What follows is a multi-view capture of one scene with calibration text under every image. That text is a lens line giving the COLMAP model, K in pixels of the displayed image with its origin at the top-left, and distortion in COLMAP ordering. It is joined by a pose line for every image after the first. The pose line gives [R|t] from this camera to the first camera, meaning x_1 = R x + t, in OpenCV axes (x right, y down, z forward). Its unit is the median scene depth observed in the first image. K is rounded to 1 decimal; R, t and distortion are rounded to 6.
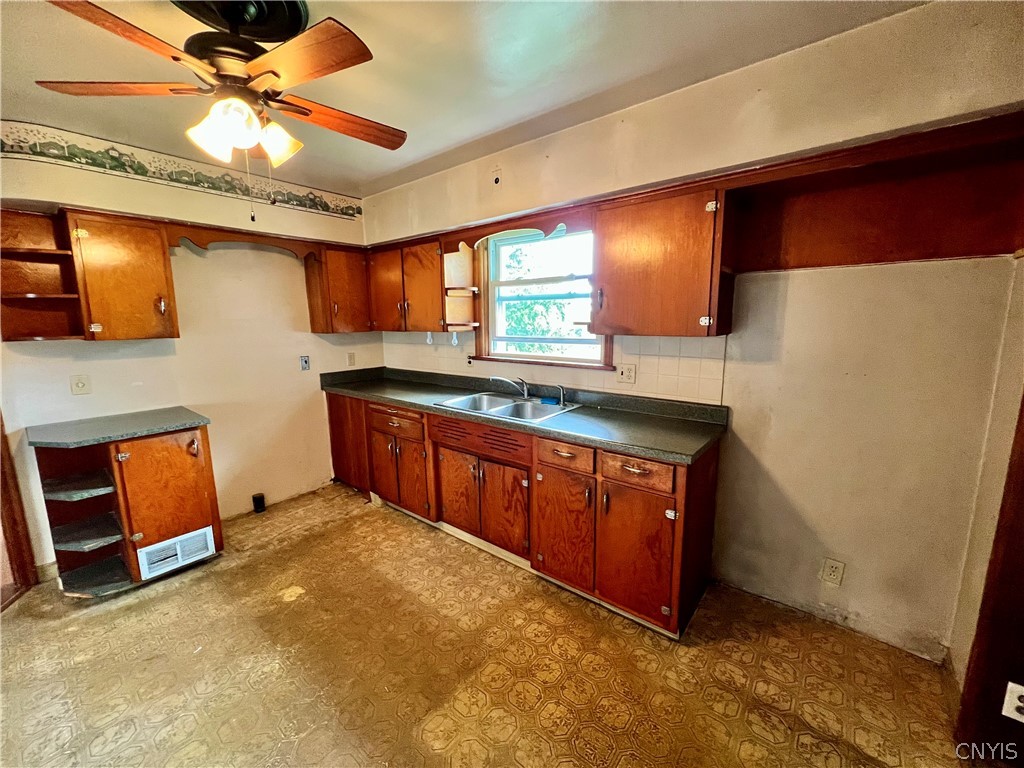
lens RADIAL K [[409.3, 0, 511.4], [0, 409.3, 381.9], [0, 0, 1]] dist [0.000440, 0.000275]
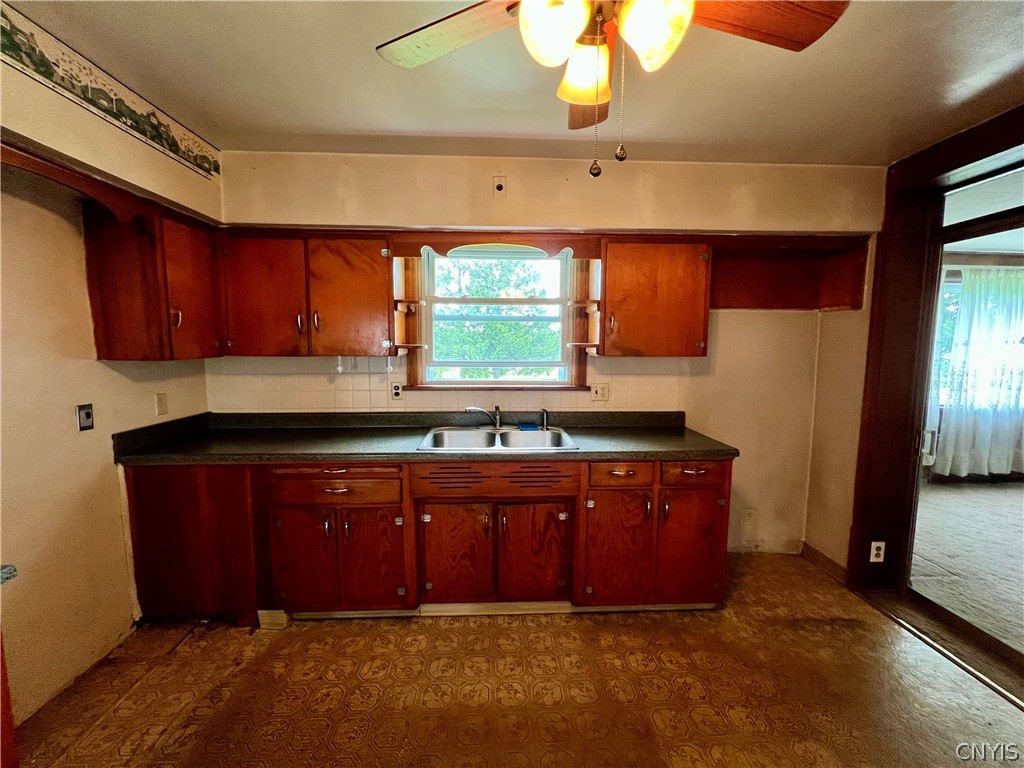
lens RADIAL K [[409.3, 0, 511.4], [0, 409.3, 381.9], [0, 0, 1]] dist [0.000440, 0.000275]
pose [[0.748540, -0.047775, 0.661366, -0.536033], [0.090550, 0.995422, -0.030579, -0.031241], [-0.656878, 0.082776, 0.749440, 0.292217]]
